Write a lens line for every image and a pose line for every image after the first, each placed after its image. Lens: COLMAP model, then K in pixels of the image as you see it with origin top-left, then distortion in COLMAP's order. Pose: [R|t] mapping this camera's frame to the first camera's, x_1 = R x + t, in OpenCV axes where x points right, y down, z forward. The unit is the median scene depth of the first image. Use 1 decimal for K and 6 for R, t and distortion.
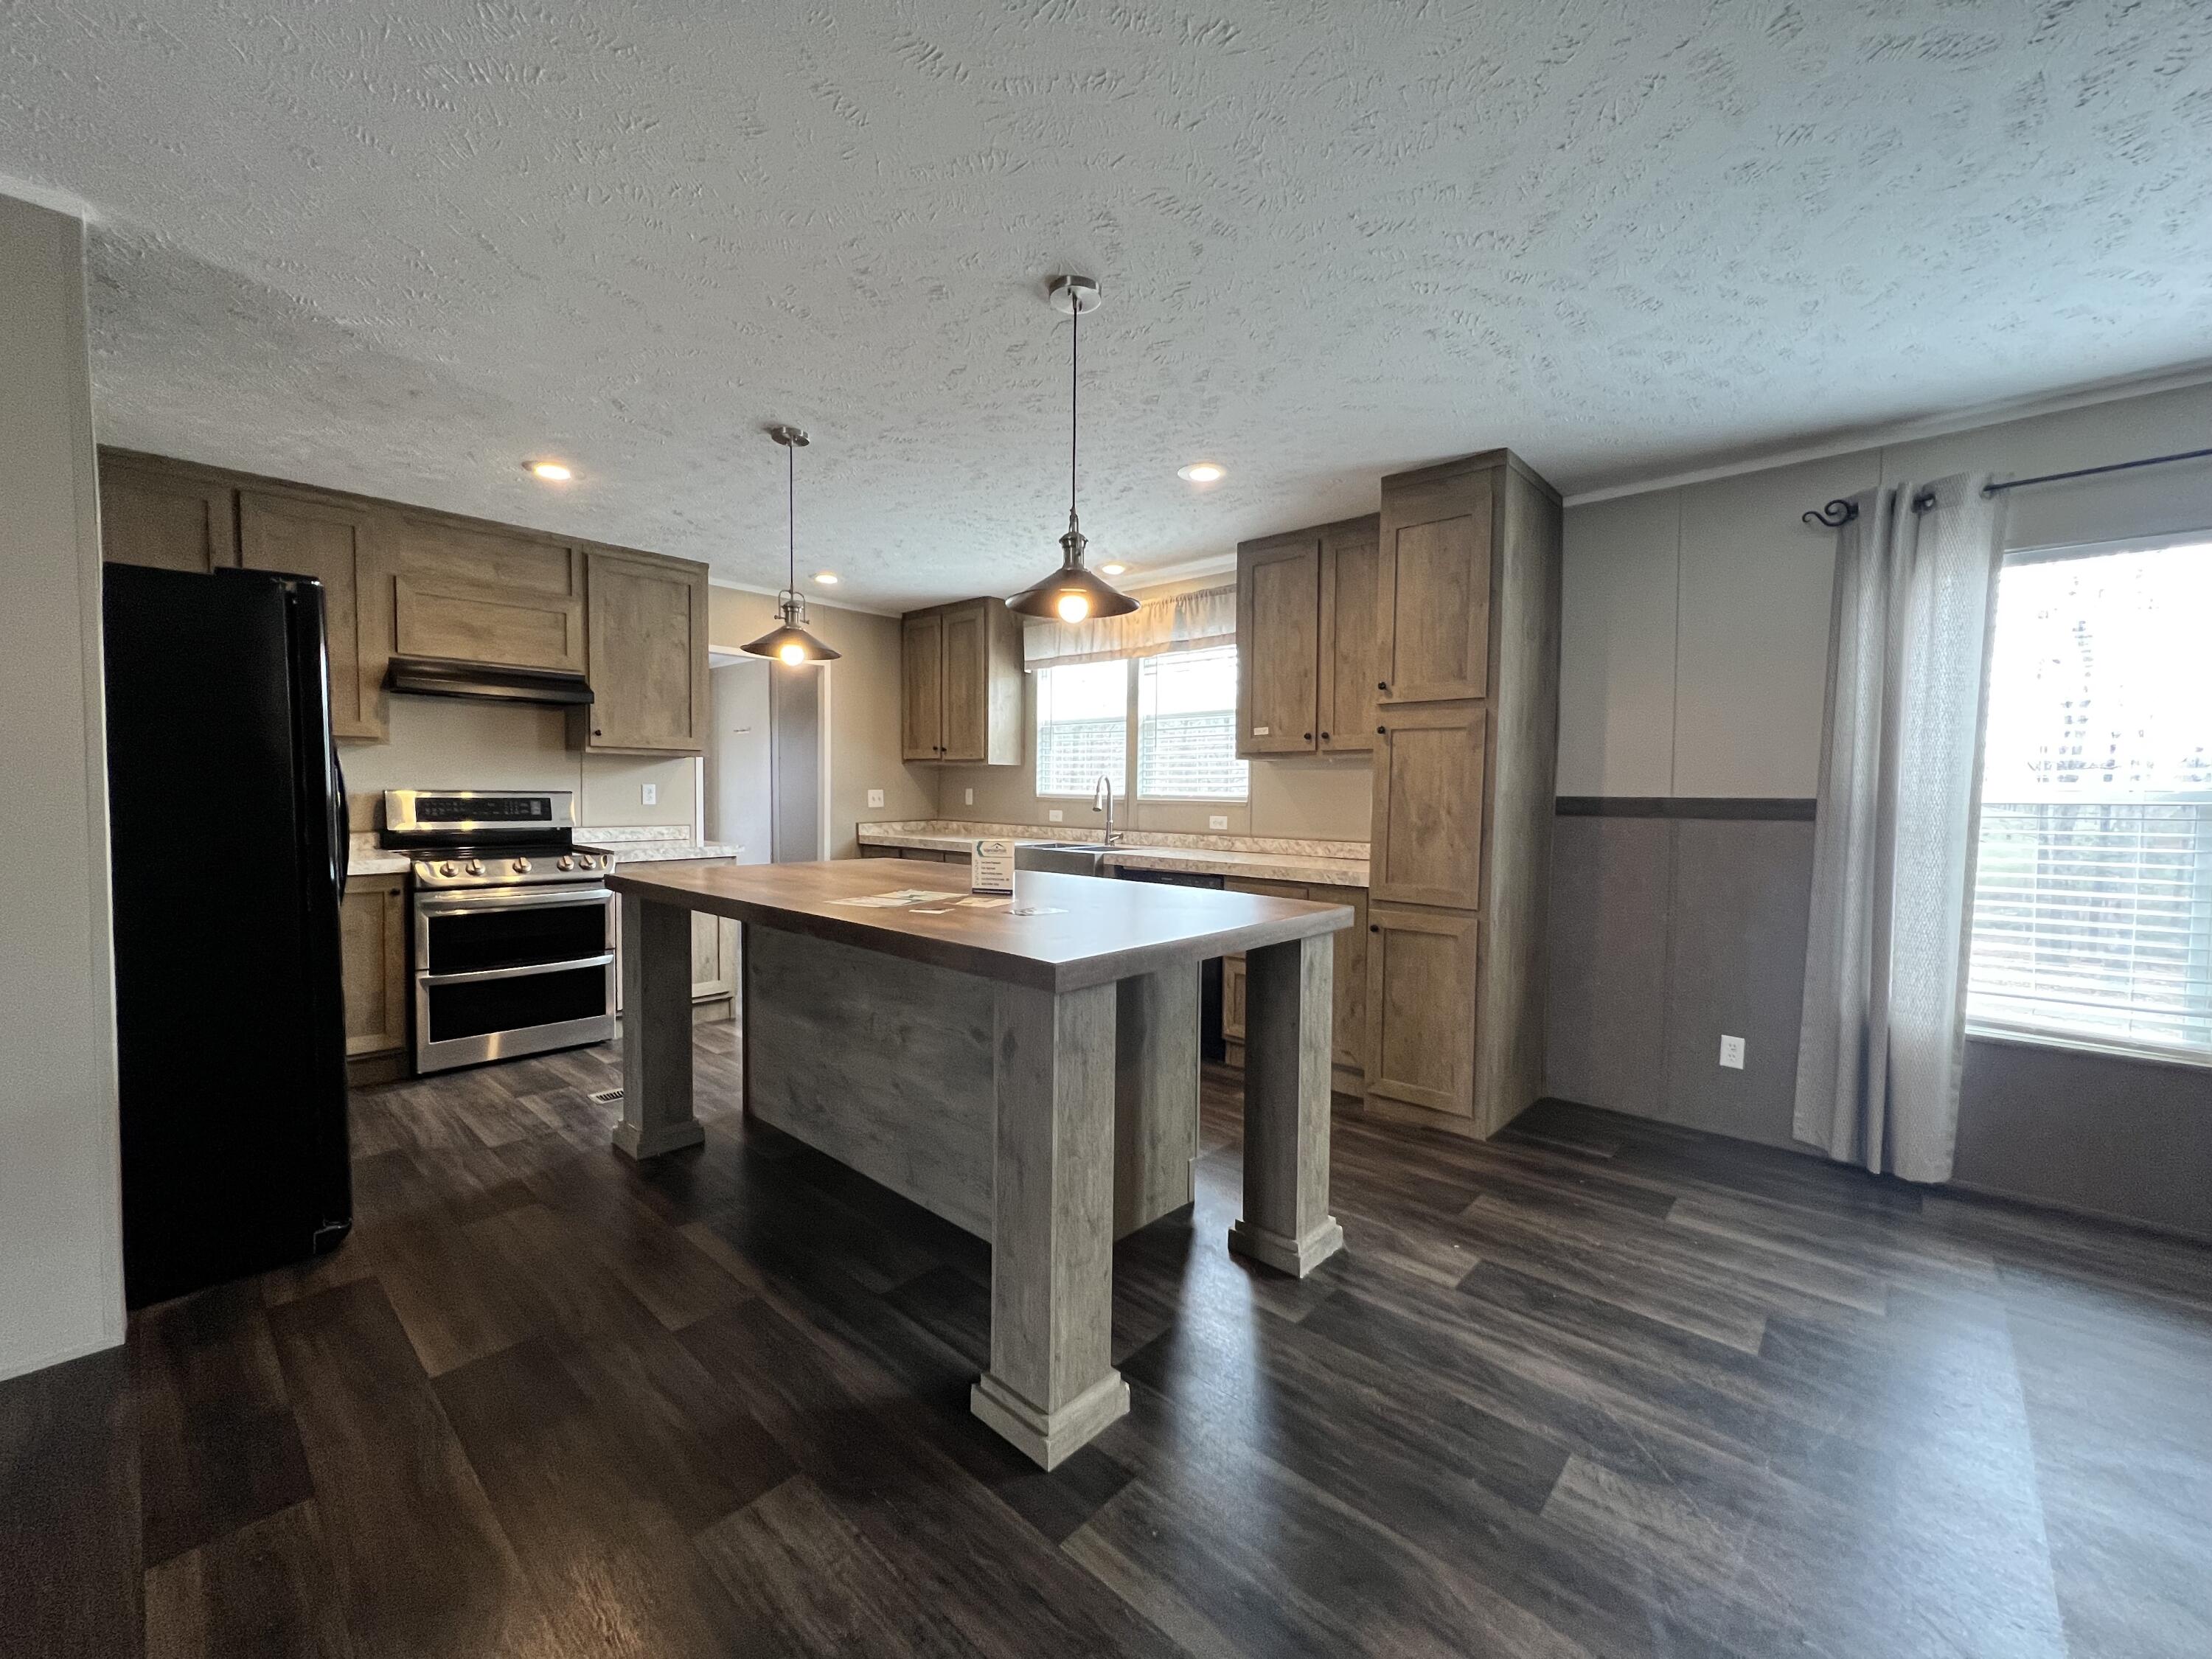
lens RADIAL K [[882.2, 0, 1103.6], [0, 882.2, 835.3], [0, 0, 1]] dist [0.002352, 0.000574]
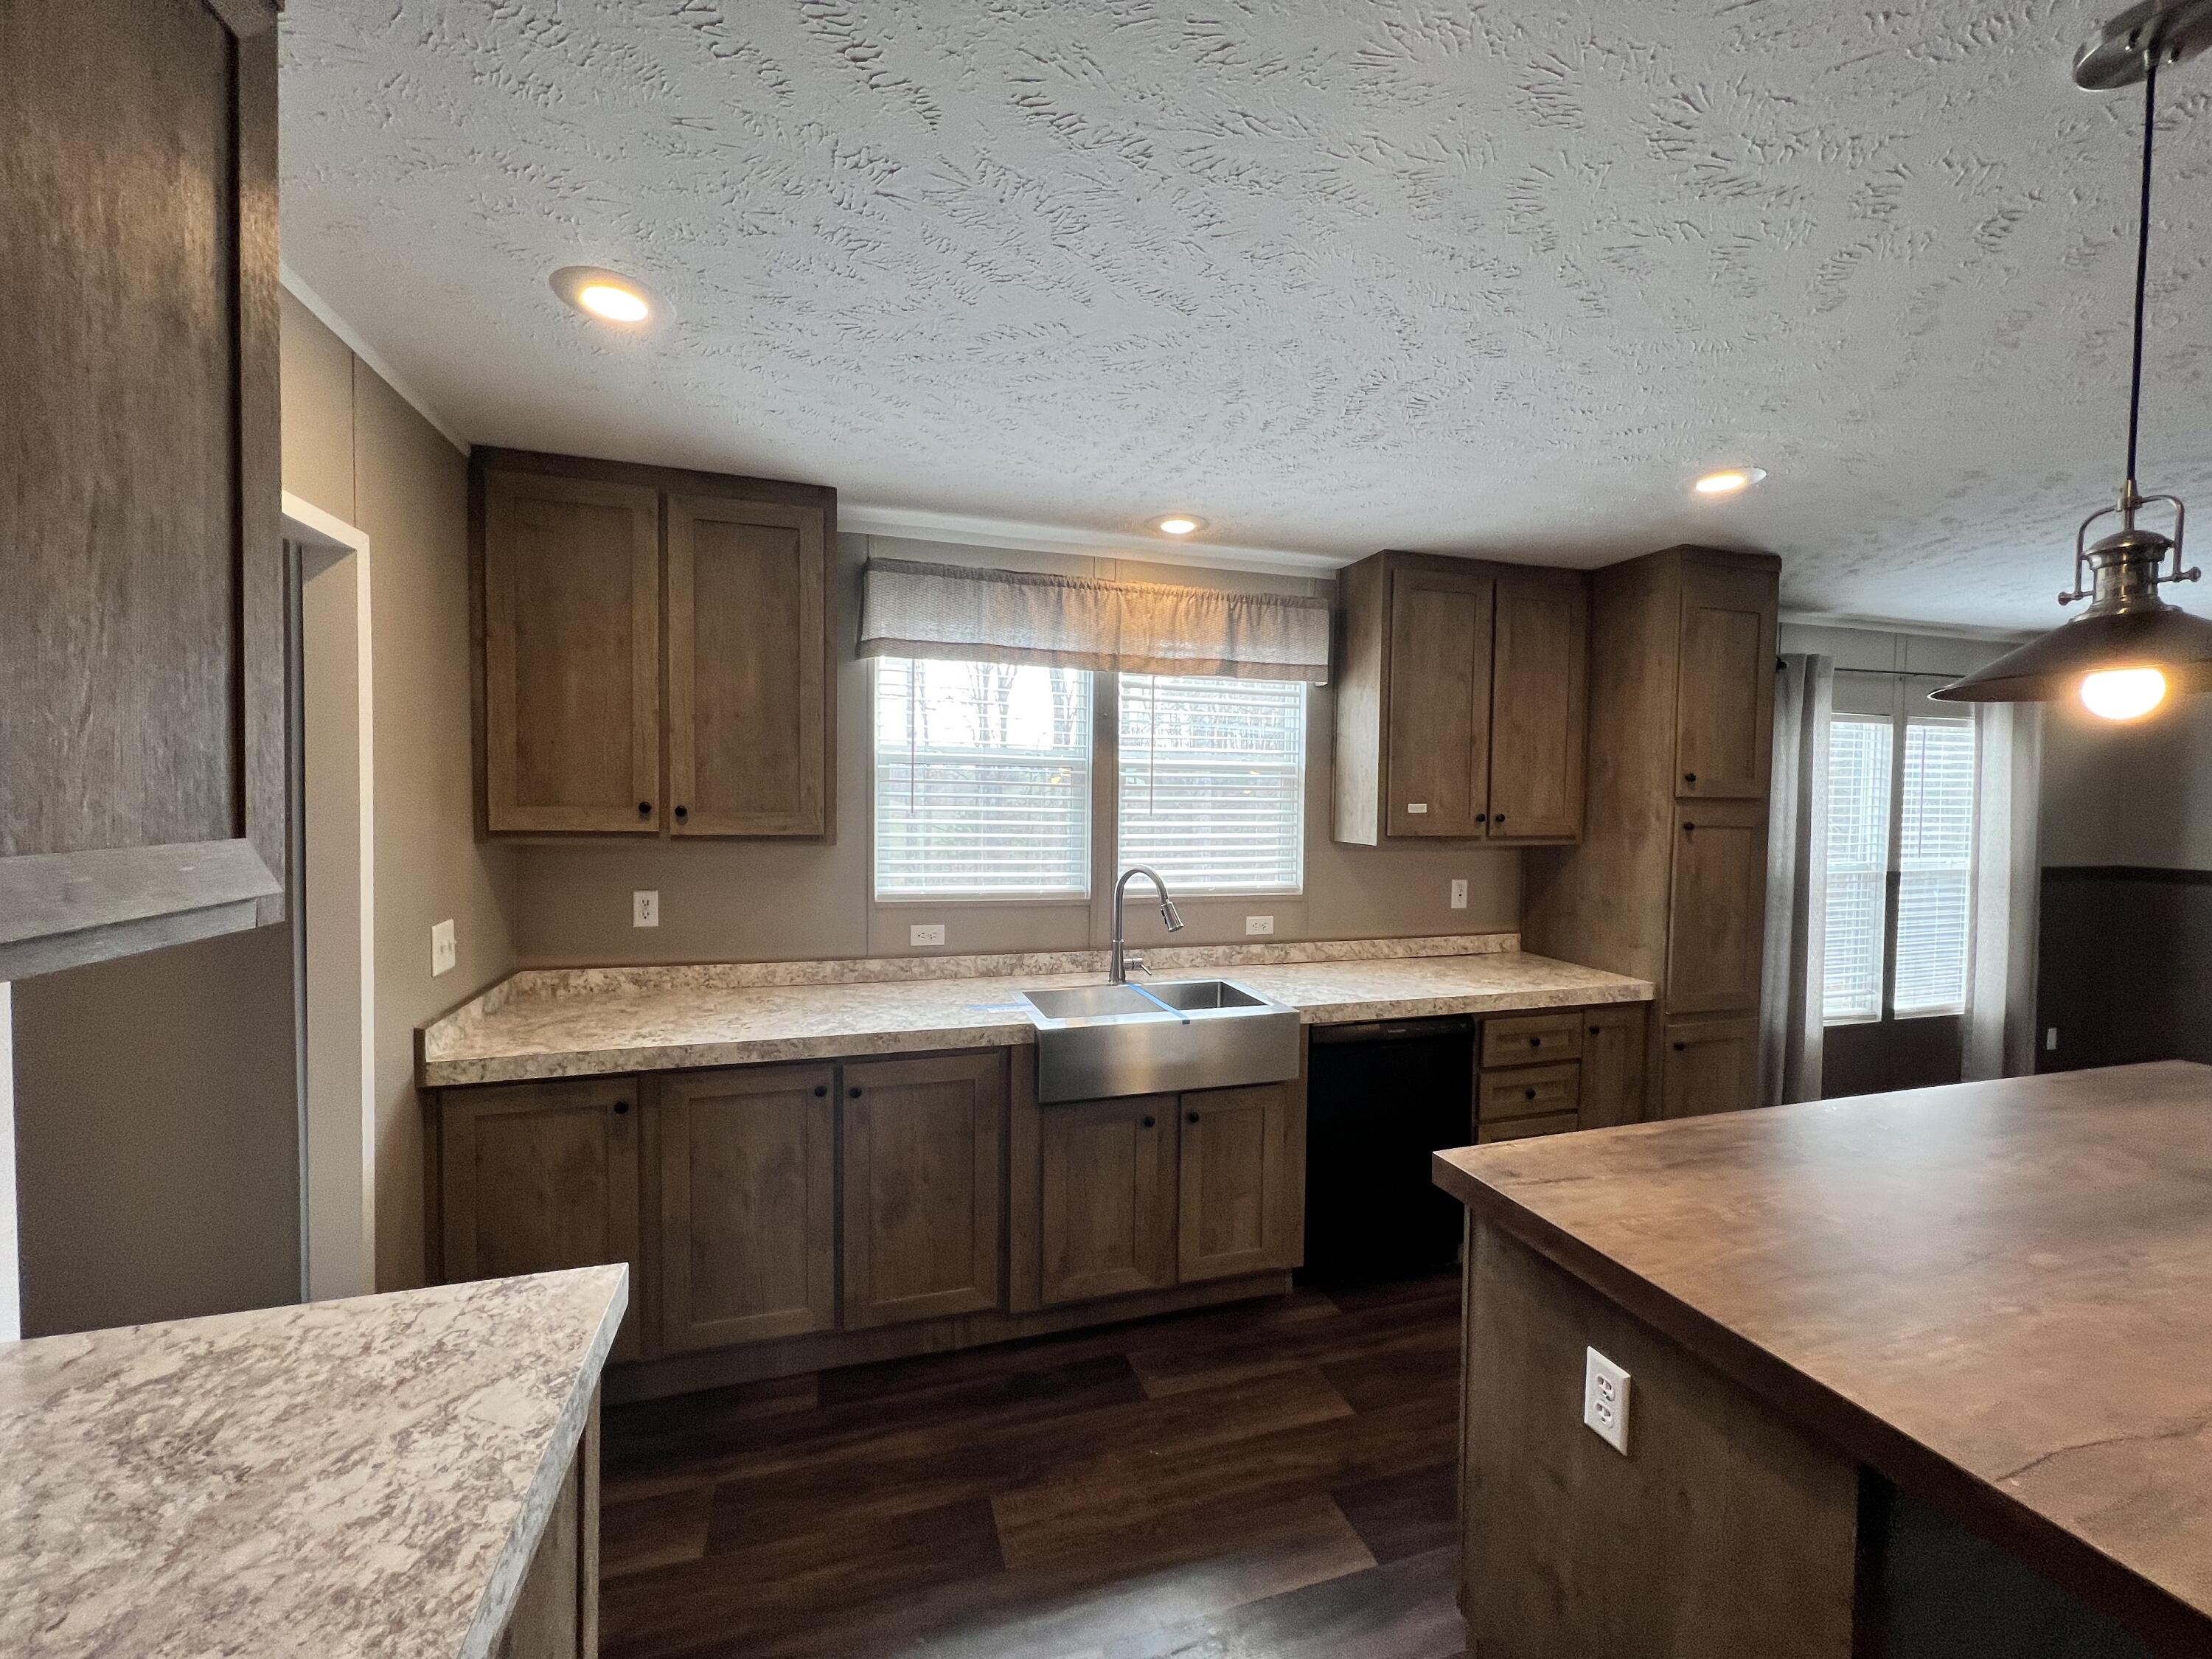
lens RADIAL K [[882.2, 0, 1103.3], [0, 882.2, 831.4], [0, 0, 1]] dist [0.002352, 0.000574]
pose [[0.510682, -0.035389, 0.859041, -0.552684], [0.036431, 0.999146, 0.019503, -0.110803], [-0.858998, 0.021336, 0.511535, 0.760360]]
